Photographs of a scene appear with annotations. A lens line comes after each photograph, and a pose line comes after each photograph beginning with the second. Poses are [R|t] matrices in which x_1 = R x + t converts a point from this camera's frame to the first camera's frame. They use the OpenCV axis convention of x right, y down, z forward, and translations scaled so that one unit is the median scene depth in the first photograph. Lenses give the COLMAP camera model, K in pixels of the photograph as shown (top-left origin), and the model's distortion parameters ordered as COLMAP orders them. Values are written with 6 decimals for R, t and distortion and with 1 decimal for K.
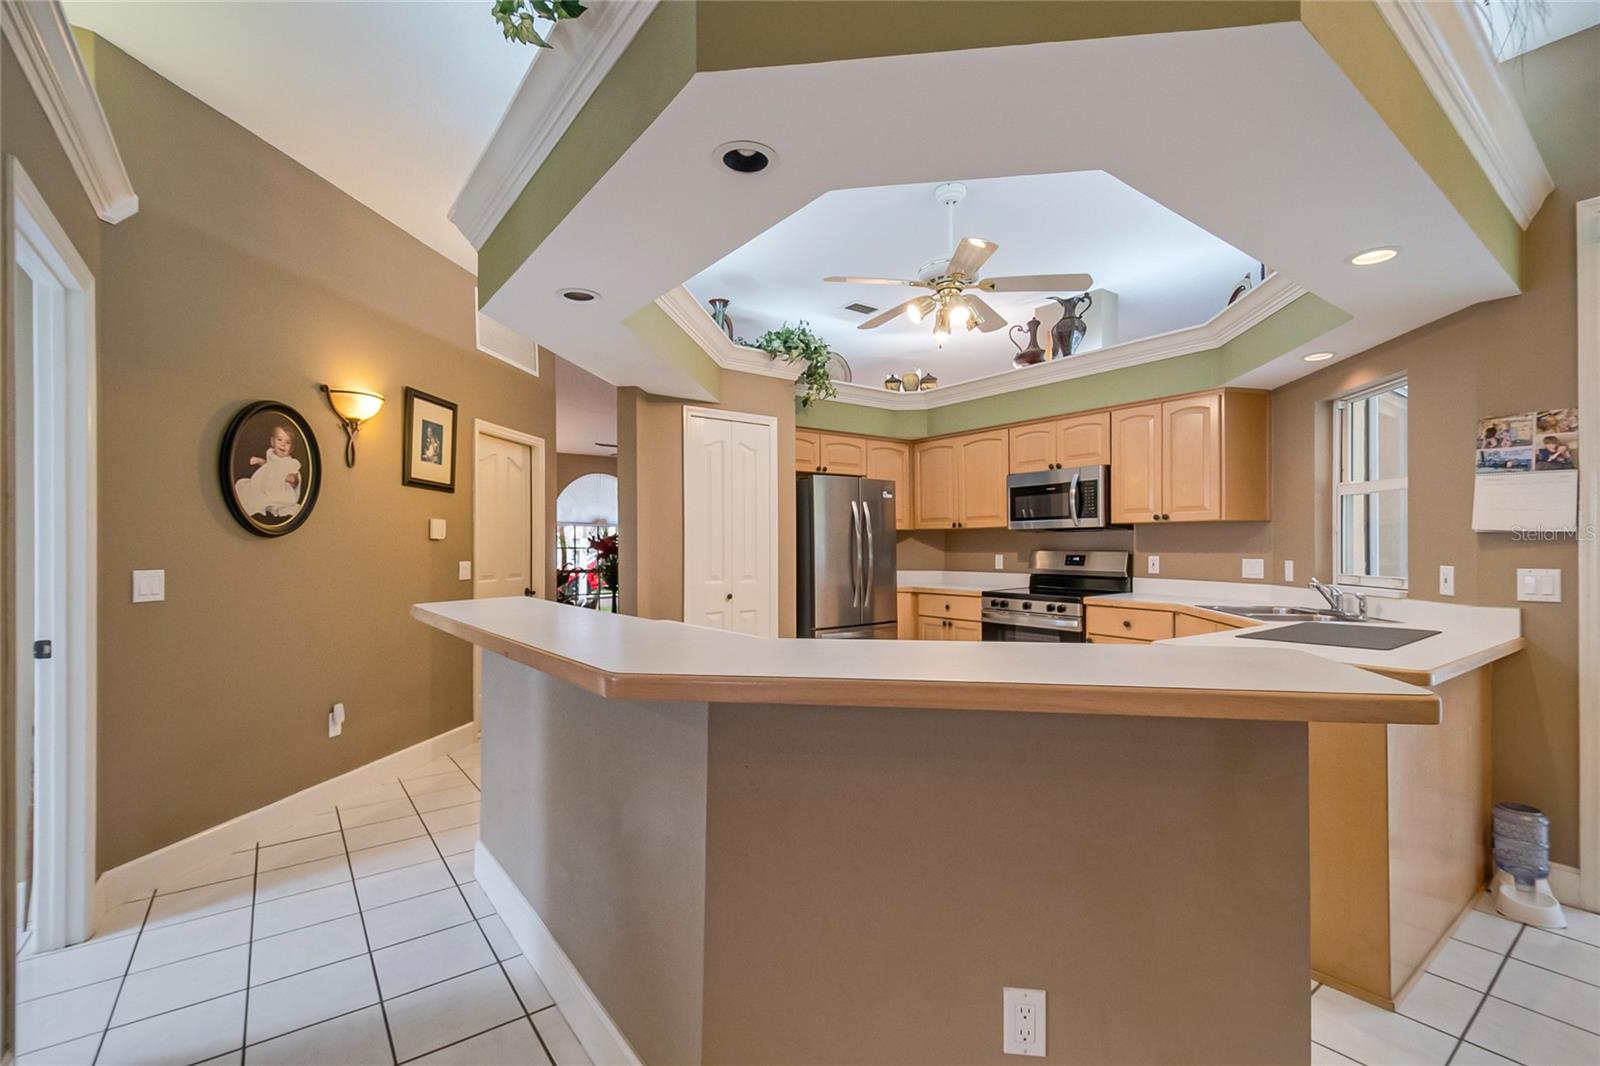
lens RADIAL K [[706.0, 0, 822.4], [0, 706.0, 524.1], [0, 0, 1]] dist [0.002556, -0.014584]
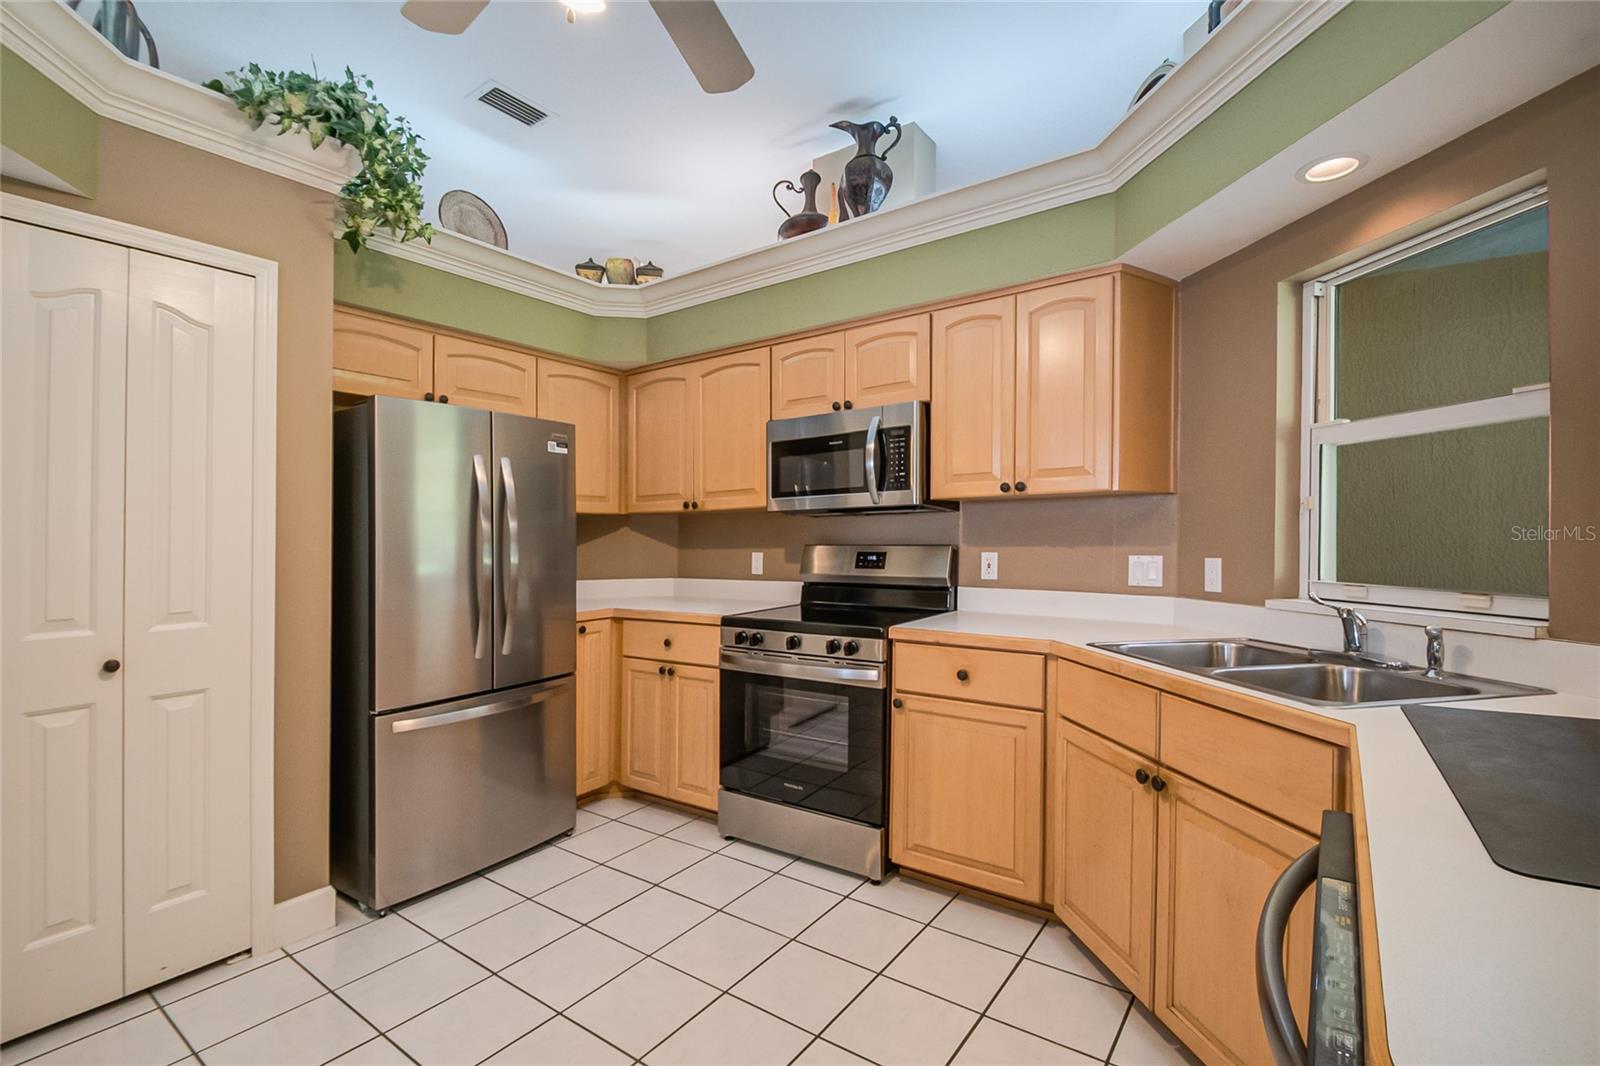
lens RADIAL K [[706.0, 0, 822.4], [0, 706.0, 524.1], [0, 0, 1]] dist [0.002556, -0.014584]
pose [[0.953724, 0.002946, 0.300668, 0.134026], [-0.004312, 0.999983, 0.003879, 0.017714], [-0.300652, -0.004995, 0.953721, 0.434975]]
